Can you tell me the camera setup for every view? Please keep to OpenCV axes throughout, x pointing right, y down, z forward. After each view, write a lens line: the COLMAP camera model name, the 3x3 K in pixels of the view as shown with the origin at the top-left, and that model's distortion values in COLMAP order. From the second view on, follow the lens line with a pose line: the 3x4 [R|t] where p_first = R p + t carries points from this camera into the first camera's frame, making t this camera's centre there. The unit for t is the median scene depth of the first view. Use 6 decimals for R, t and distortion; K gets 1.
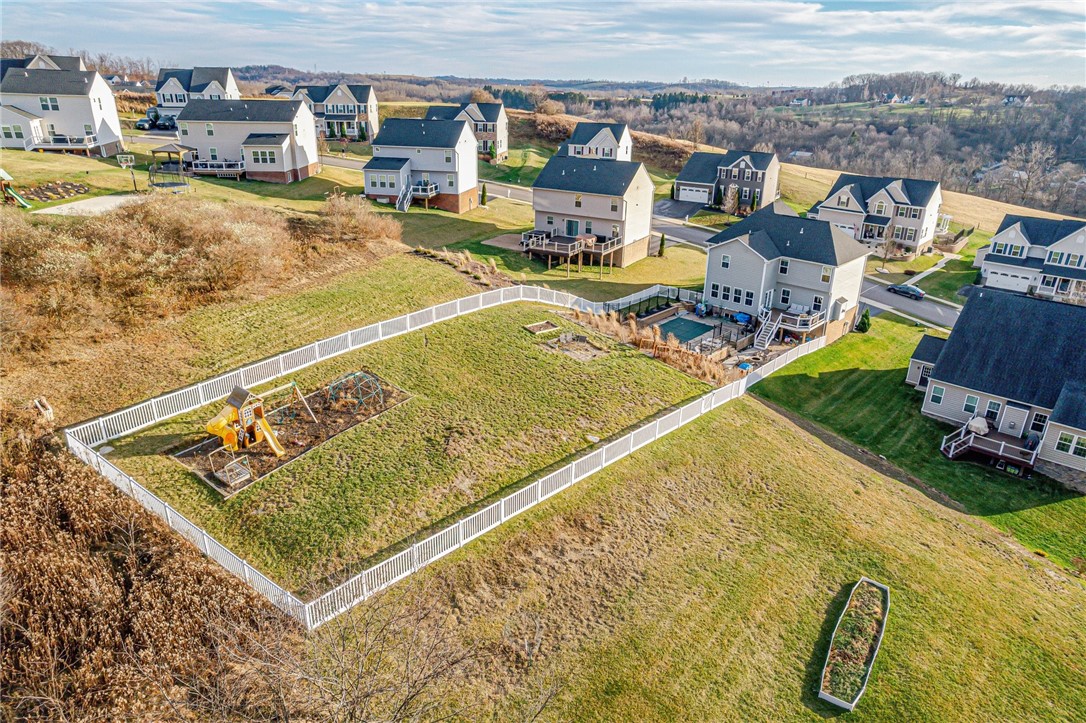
lens RADIAL K [[701.5, 0, 543.0], [0, 701.5, 361.5], [0, 0, 1]] dist [-0.073948, 0.065711]
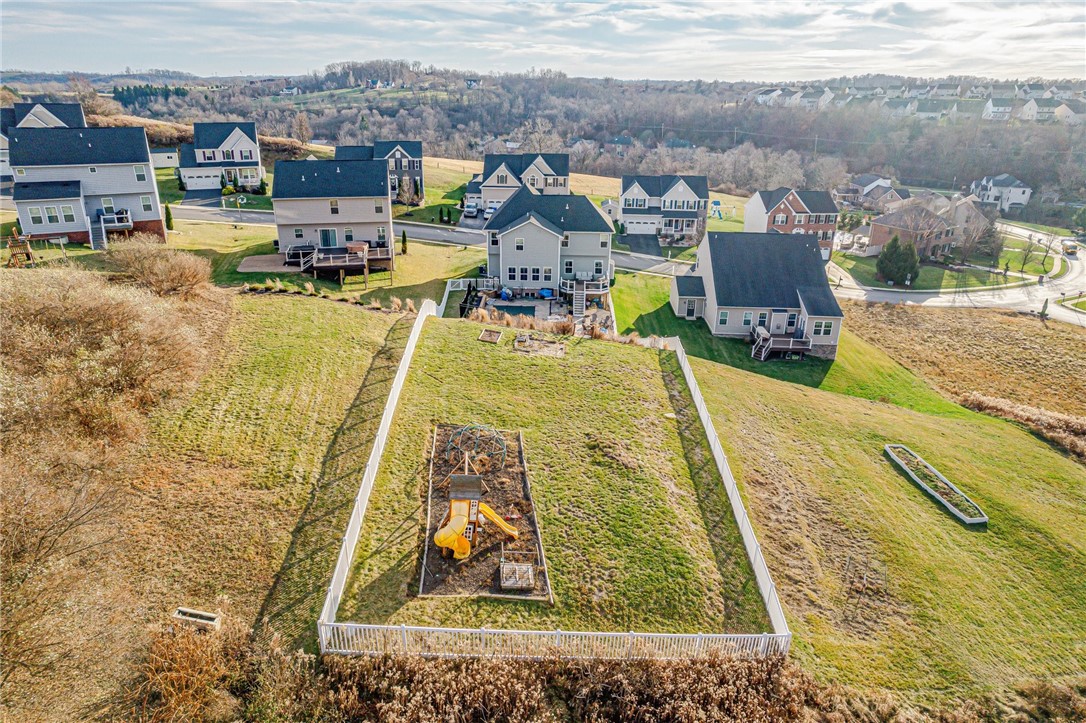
lens RADIAL K [[701.5, 0, 543.0], [0, 701.5, 361.5], [0, 0, 1]] dist [-0.073948, 0.065711]
pose [[0.758559, -0.252907, 0.600522, -0.352252], [0.243935, 0.964808, 0.098195, -0.061124], [-0.604222, 0.072002, 0.793556, 0.137364]]
